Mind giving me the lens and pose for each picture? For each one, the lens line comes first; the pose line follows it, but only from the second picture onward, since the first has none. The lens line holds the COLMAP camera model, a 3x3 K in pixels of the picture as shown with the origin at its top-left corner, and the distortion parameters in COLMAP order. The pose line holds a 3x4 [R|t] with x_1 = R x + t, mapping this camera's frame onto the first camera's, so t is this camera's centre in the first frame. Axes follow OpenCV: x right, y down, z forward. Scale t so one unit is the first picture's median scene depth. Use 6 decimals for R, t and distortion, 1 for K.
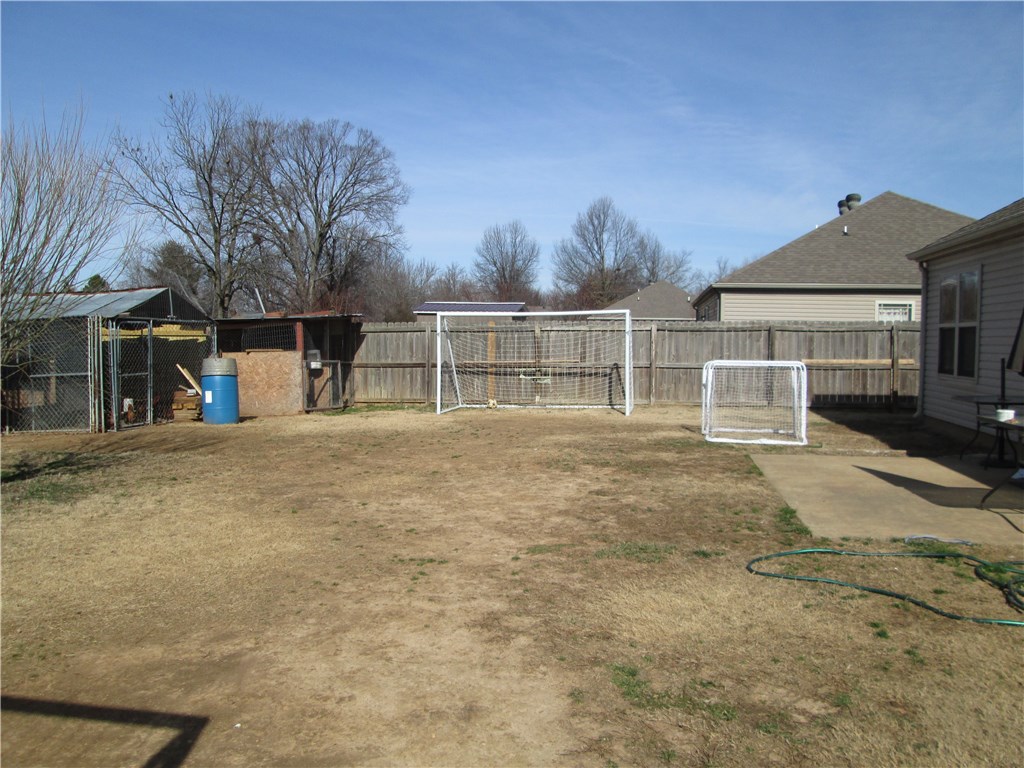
lens RADIAL K [[845.2, 0, 510.4], [0, 845.2, 382.4], [0, 0, 1]] dist [-0.006400, -0.000628]
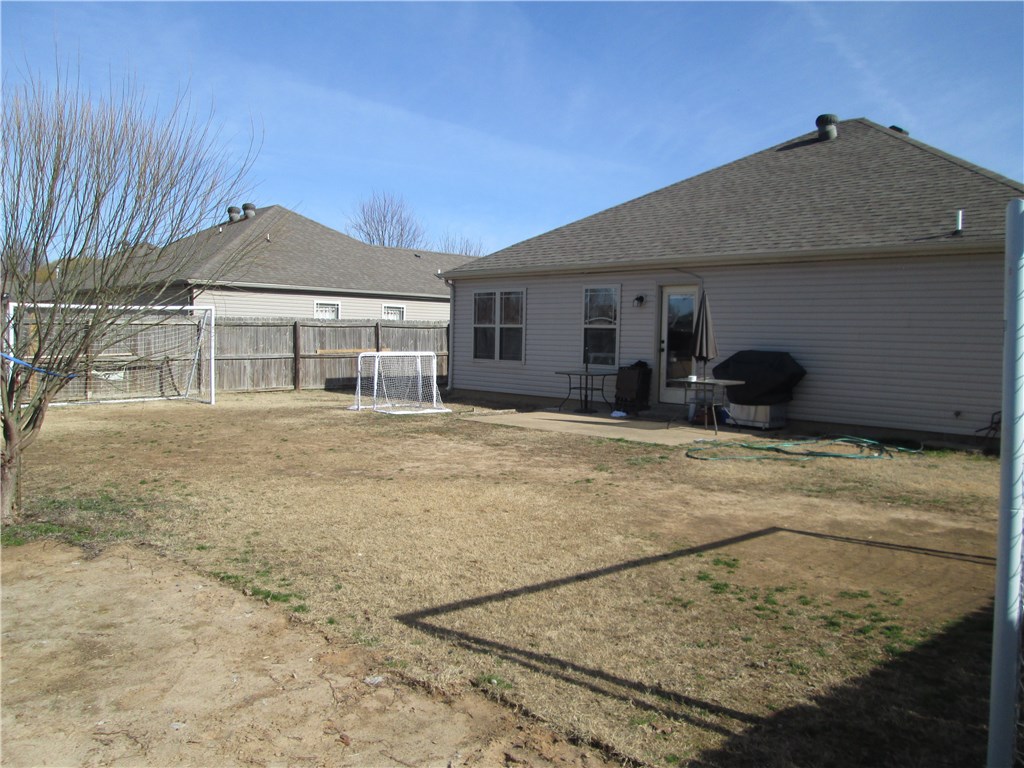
lens RADIAL K [[845.2, 0, 510.9], [0, 845.2, 384.0], [0, 0, 1]] dist [-0.006400, -0.000628]
pose [[0.622032, -0.045423, 0.781673, -0.434432], [0.032769, 0.998951, 0.031973, -0.007955], [-0.782305, 0.005727, 0.622869, 0.028214]]
